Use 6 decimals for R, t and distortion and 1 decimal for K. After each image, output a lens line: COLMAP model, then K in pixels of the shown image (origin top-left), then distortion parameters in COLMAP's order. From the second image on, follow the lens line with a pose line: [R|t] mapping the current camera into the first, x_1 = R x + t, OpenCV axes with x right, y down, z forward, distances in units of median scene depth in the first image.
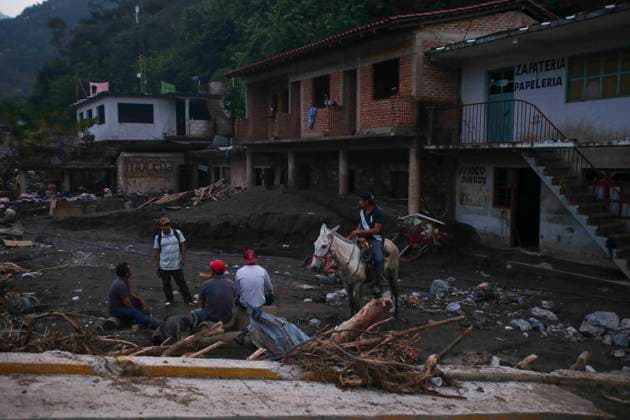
lens RADIAL K [[560.1, 0, 314.5], [0, 560.1, 207.2], [0, 0, 1]] dist [-0.063302, 0.002038]
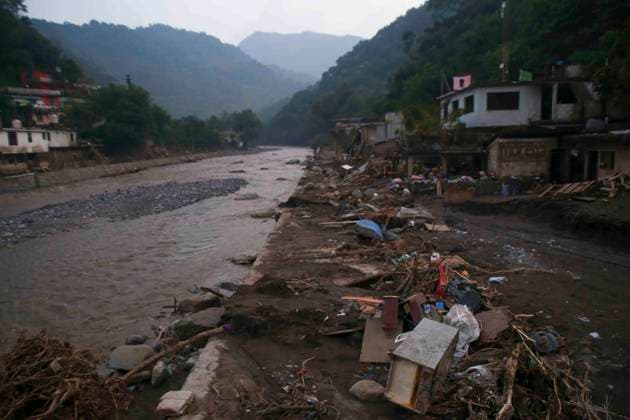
lens RADIAL K [[560.1, 0, 315.2], [0, 560.1, 211.0], [0, 0, 1]] dist [-0.063302, 0.002038]
pose [[0.761867, 0.049725, -0.645822, 0.101922], [-0.032399, 0.998726, 0.038677, 0.013876], [0.646923, -0.008543, 0.762508, -0.059305]]
